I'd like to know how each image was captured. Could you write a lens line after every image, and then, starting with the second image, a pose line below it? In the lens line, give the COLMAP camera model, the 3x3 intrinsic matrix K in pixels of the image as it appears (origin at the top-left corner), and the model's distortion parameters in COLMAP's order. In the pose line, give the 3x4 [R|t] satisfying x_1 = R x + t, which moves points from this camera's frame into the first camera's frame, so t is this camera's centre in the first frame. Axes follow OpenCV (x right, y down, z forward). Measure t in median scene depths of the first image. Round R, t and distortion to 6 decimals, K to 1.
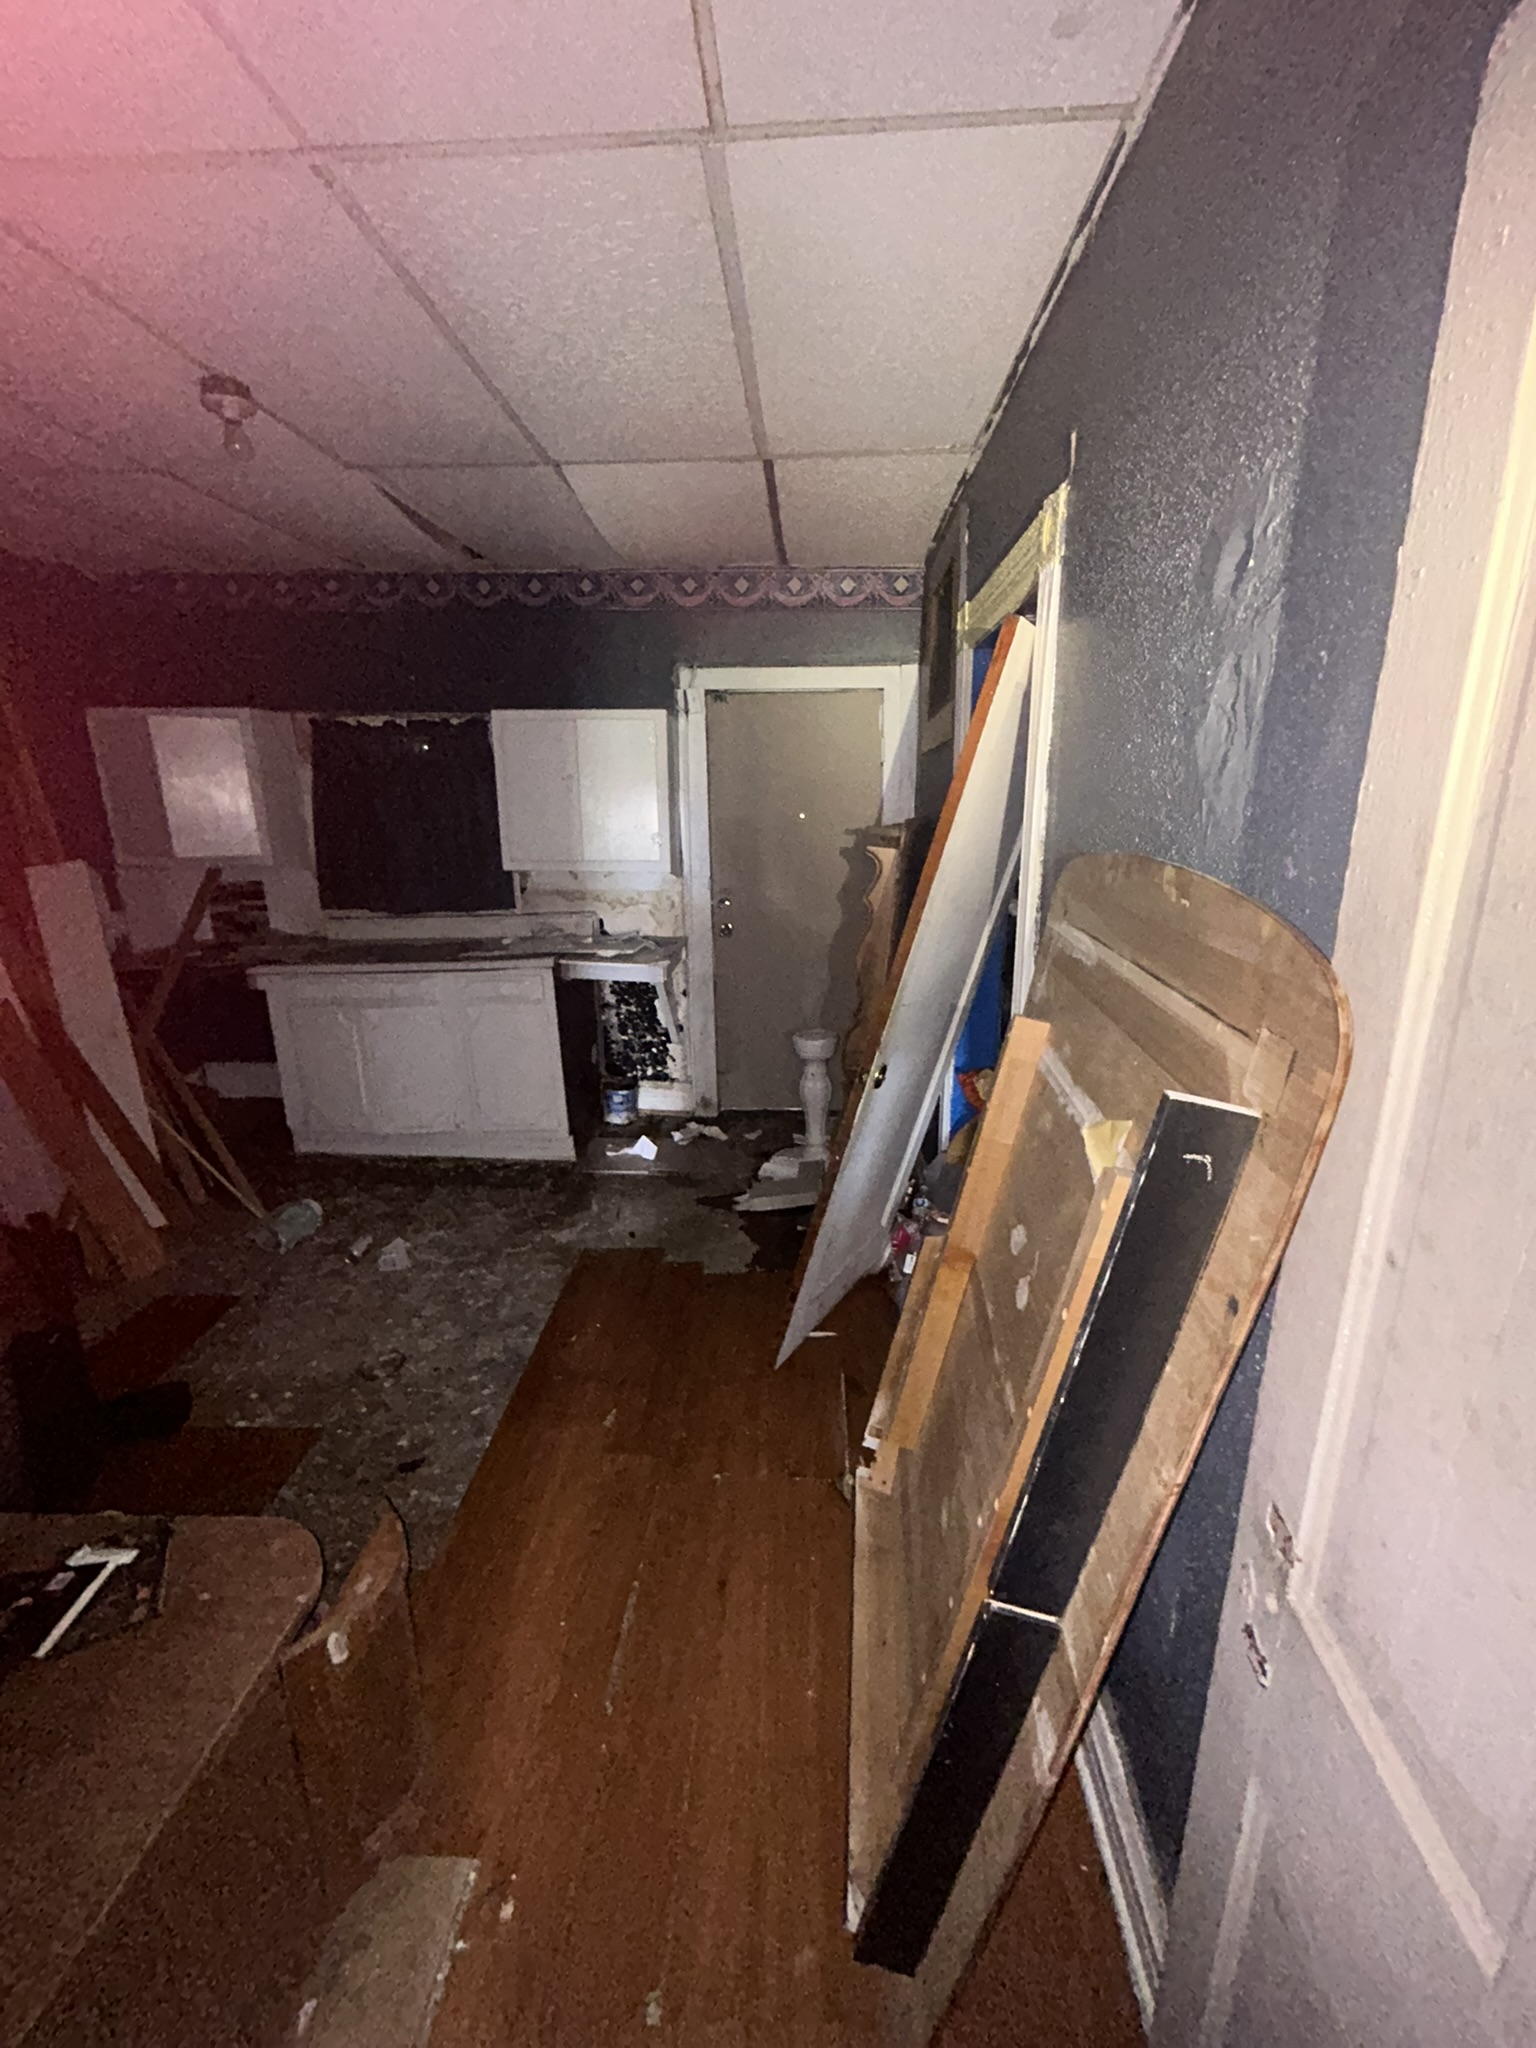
lens RADIAL K [[834.5, 0, 771.6], [0, 834.5, 1022.7], [0, 0, 1]] dist [-0.005603, 0.003574]
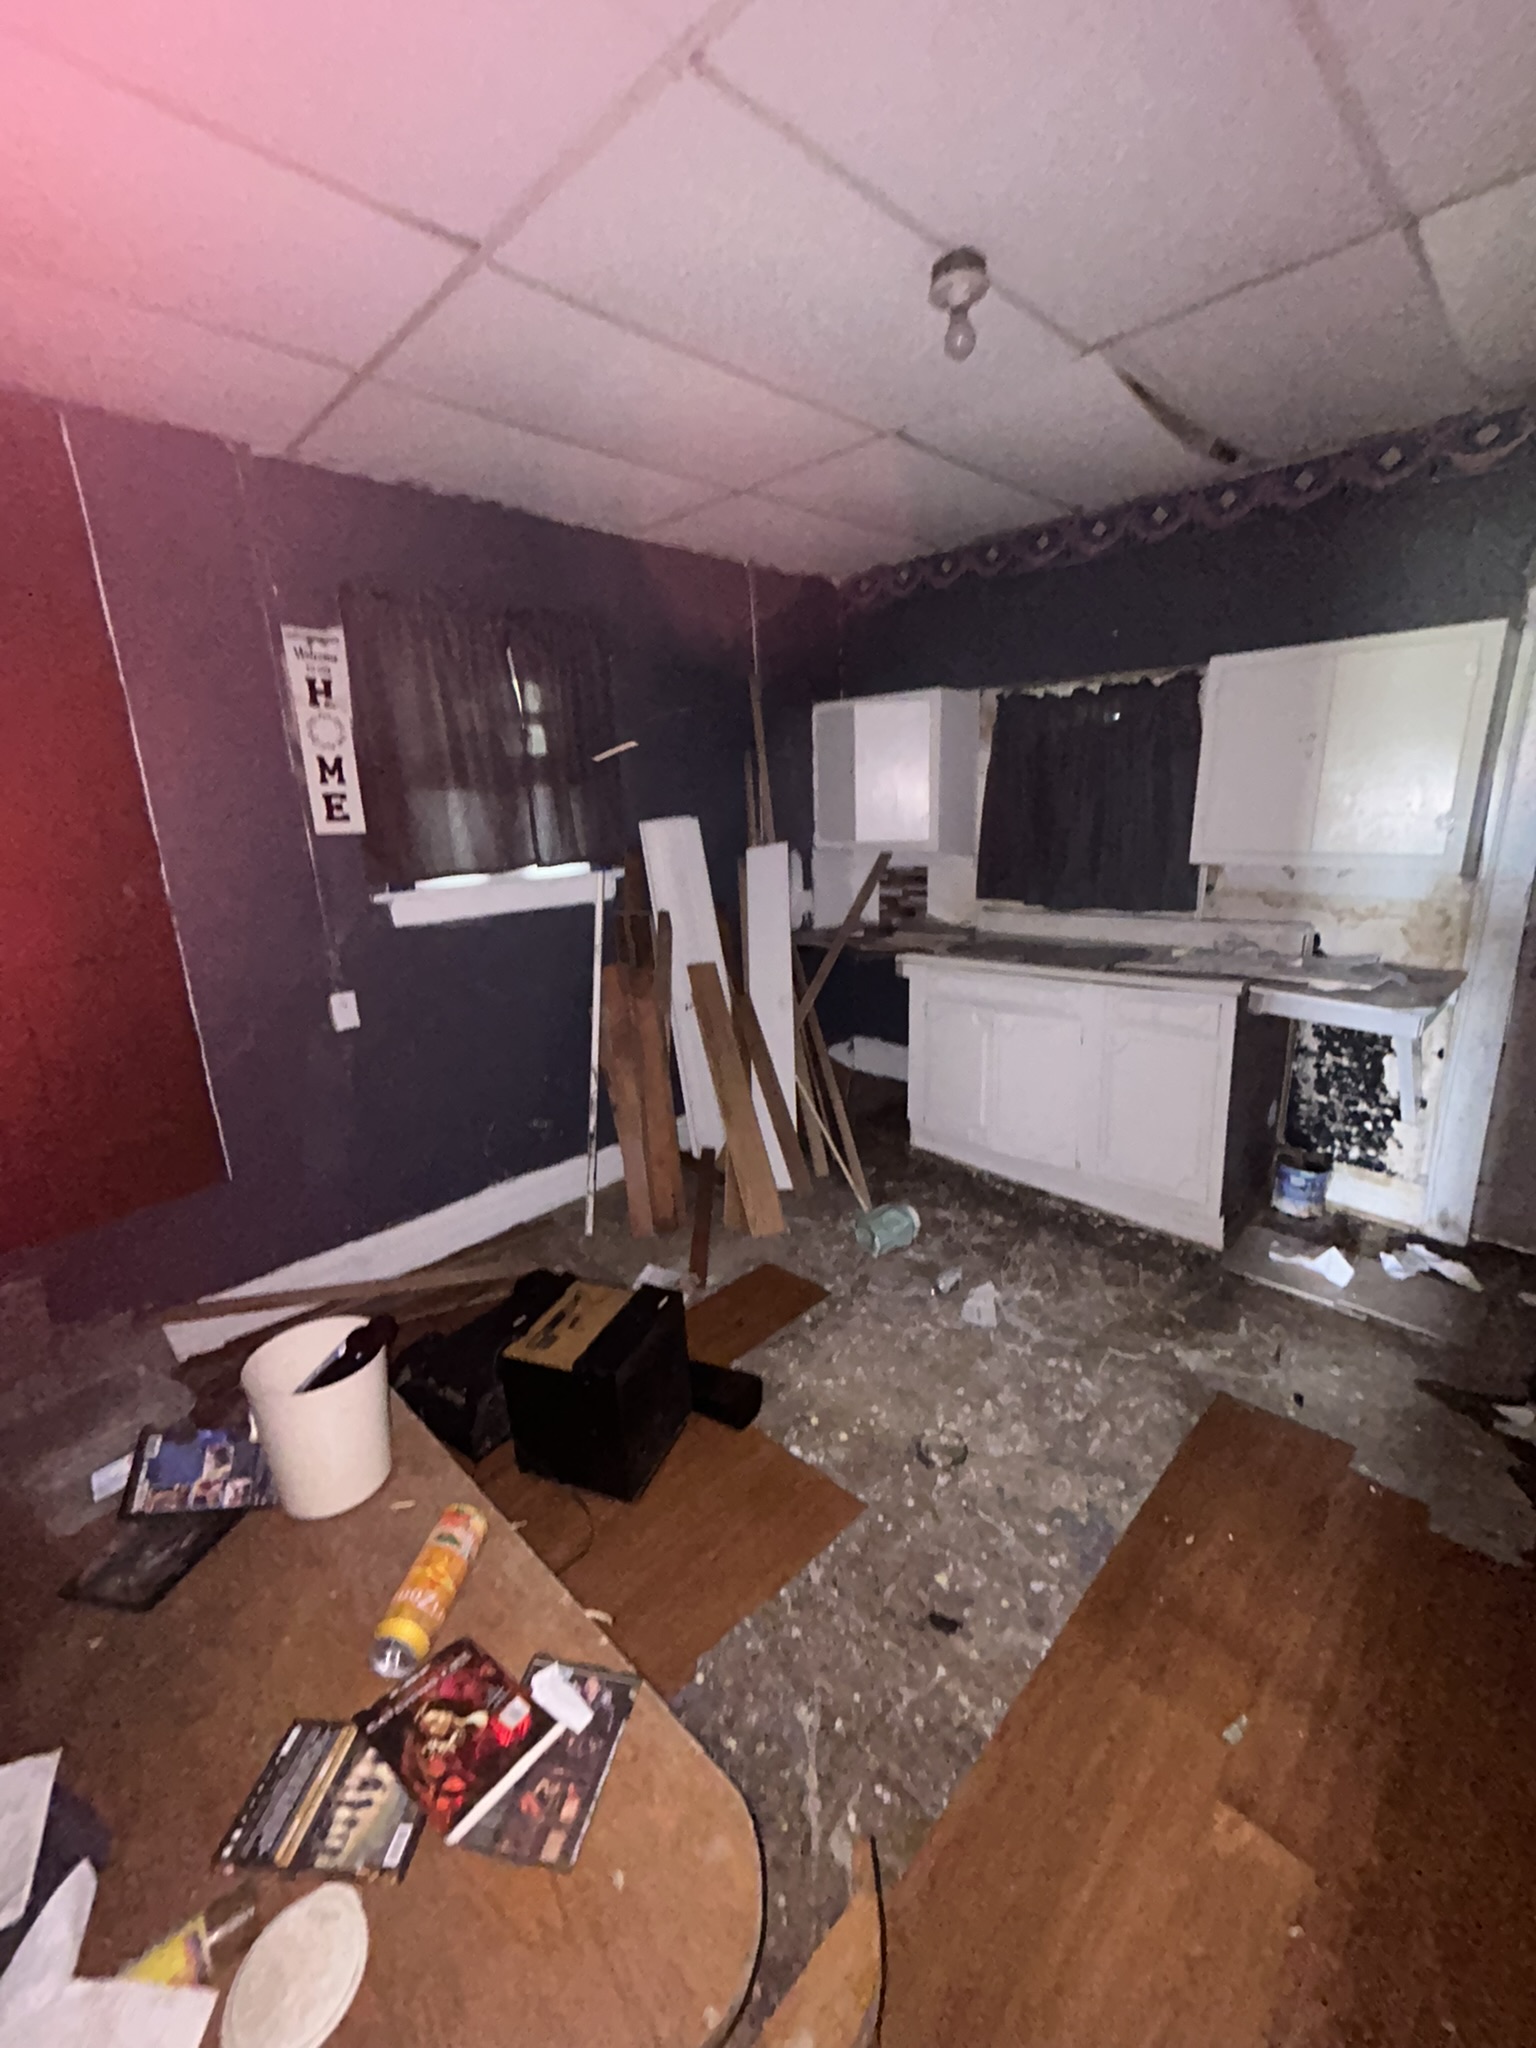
lens RADIAL K [[834.5, 0, 774.3], [0, 834.5, 1021.6], [0, 0, 1]] dist [-0.005603, 0.003574]
pose [[0.737684, 0.154257, -0.657288, -0.071024], [-0.148598, 0.986772, 0.064810, -0.027844], [0.658590, 0.049862, 0.750848, 0.158649]]
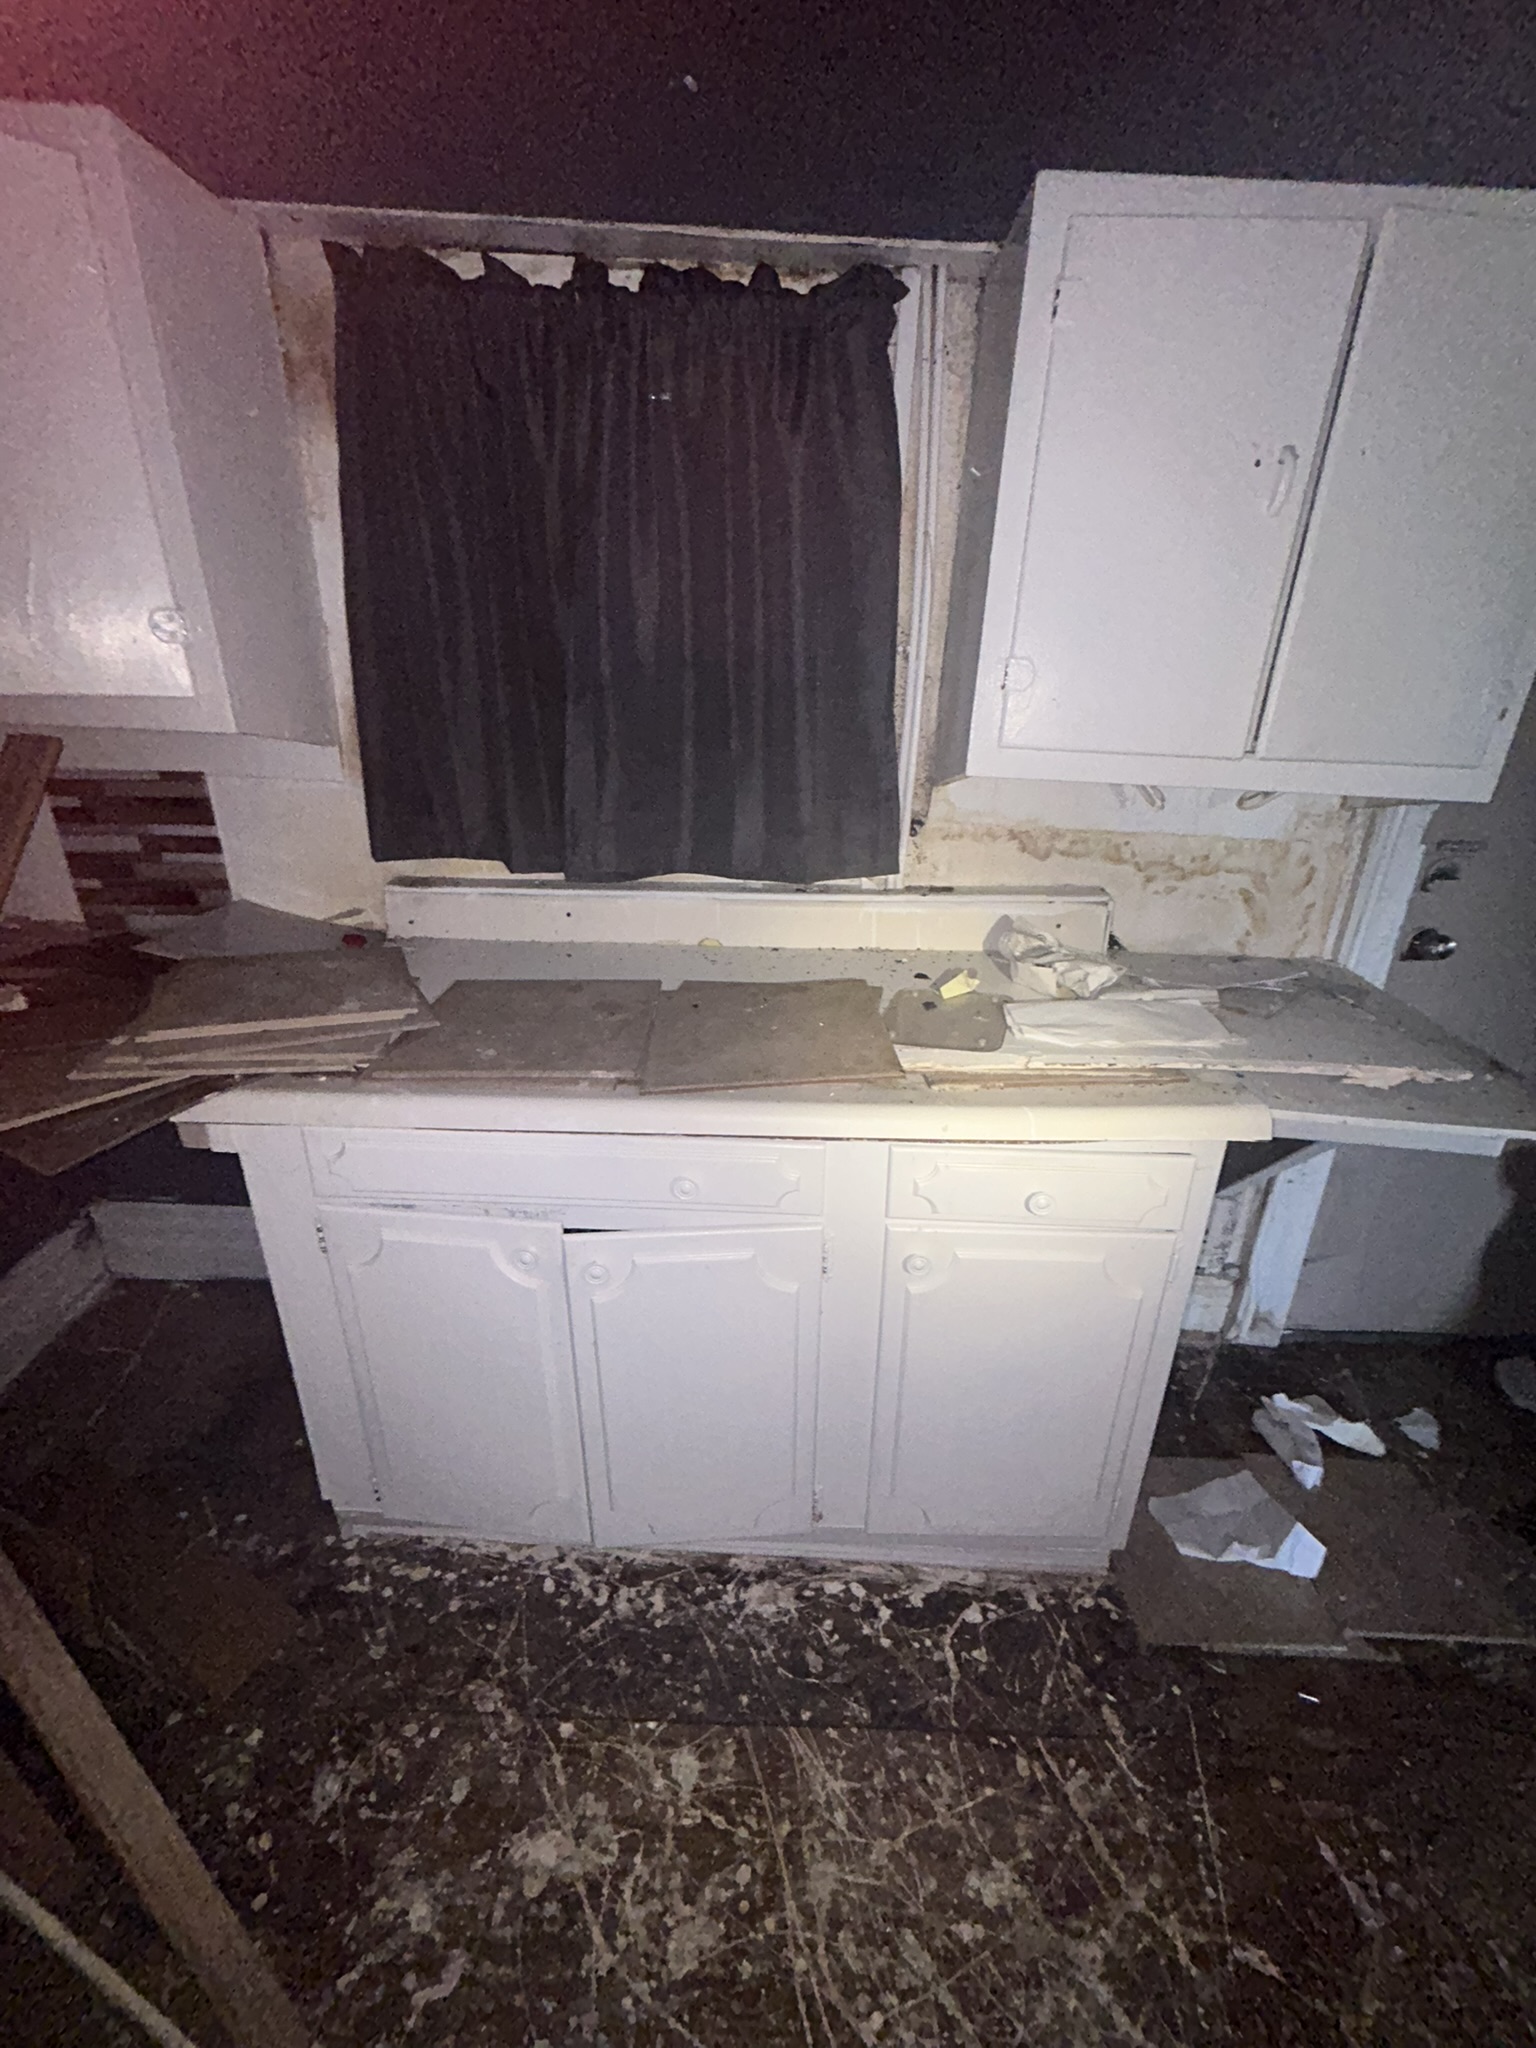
lens RADIAL K [[834.5, 0, 773.8], [0, 834.5, 1021.9], [0, 0, 1]] dist [-0.005603, 0.003574]
pose [[0.998685, 0.023637, 0.045488, -0.416361], [-0.029805, 0.989690, 0.140093, -0.134128], [-0.041708, -0.141265, 0.989093, 0.680141]]
